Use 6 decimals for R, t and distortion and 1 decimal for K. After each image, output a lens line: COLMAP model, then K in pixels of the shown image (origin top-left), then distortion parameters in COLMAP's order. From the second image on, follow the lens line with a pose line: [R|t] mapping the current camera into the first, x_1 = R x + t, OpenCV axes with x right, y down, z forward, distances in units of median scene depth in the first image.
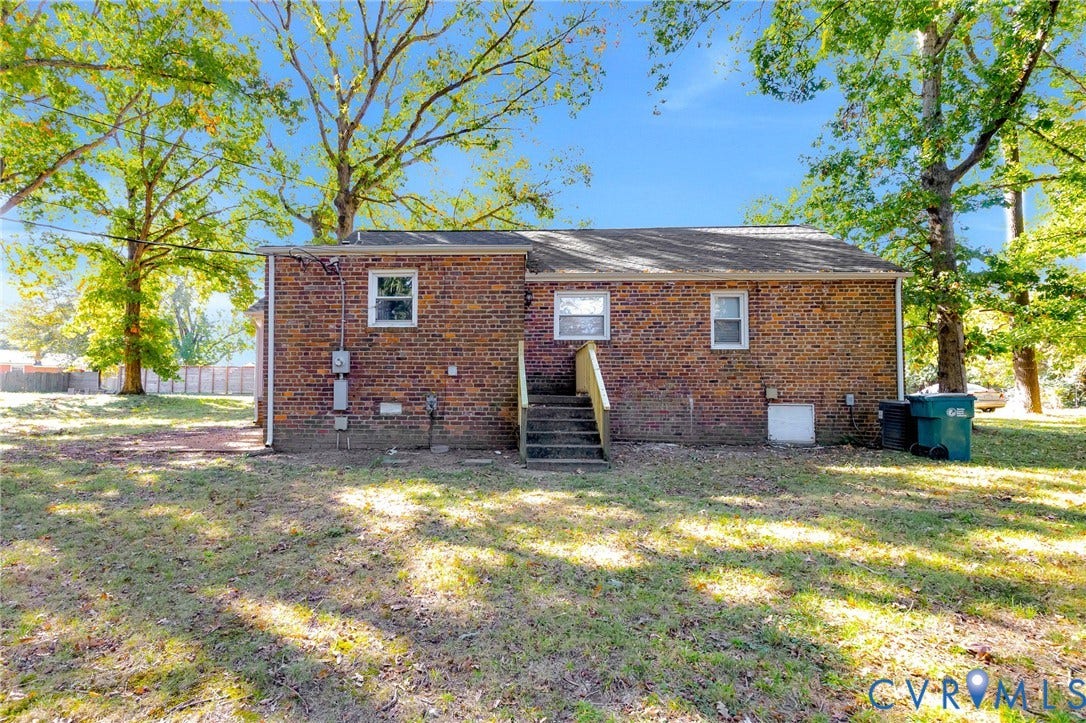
lens RADIAL K [[552.6, 0, 495.3], [0, 552.6, 361.3], [0, 0, 1]] dist [0.002665, 0.000017]
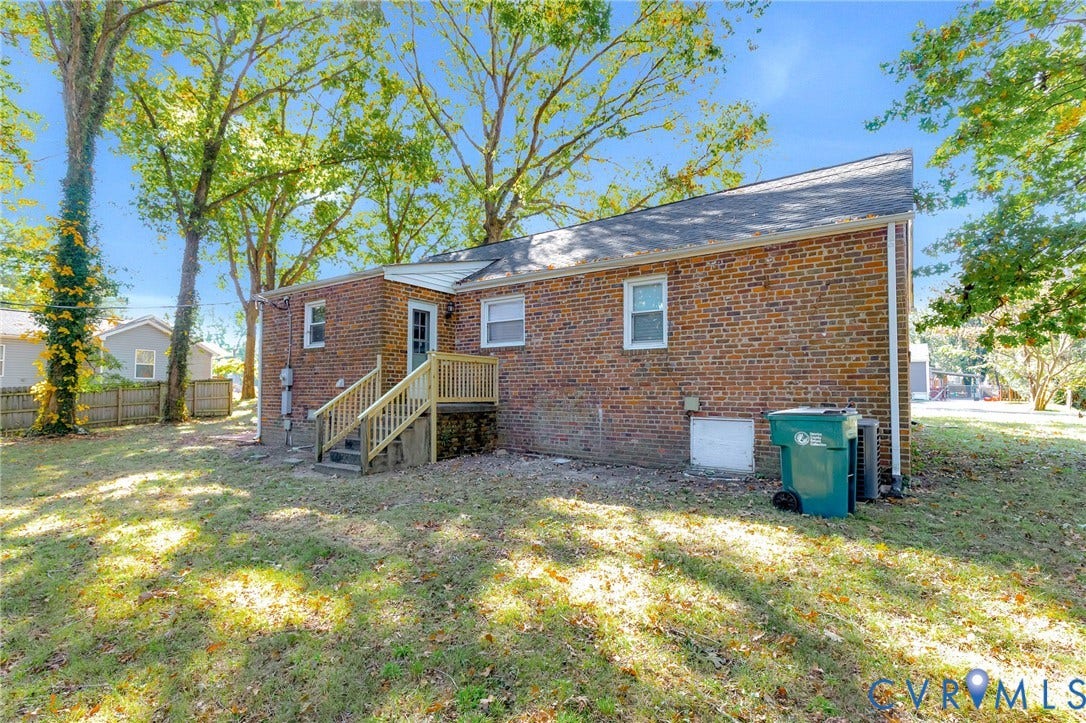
lens RADIAL K [[552.6, 0, 495.3], [0, 552.6, 361.3], [0, 0, 1]] dist [0.002665, 0.000017]
pose [[0.799014, -0.036302, -0.600216, 0.739360], [0.036802, 0.999257, -0.011445, -0.002486], [0.600185, -0.012945, 0.799756, 0.218442]]
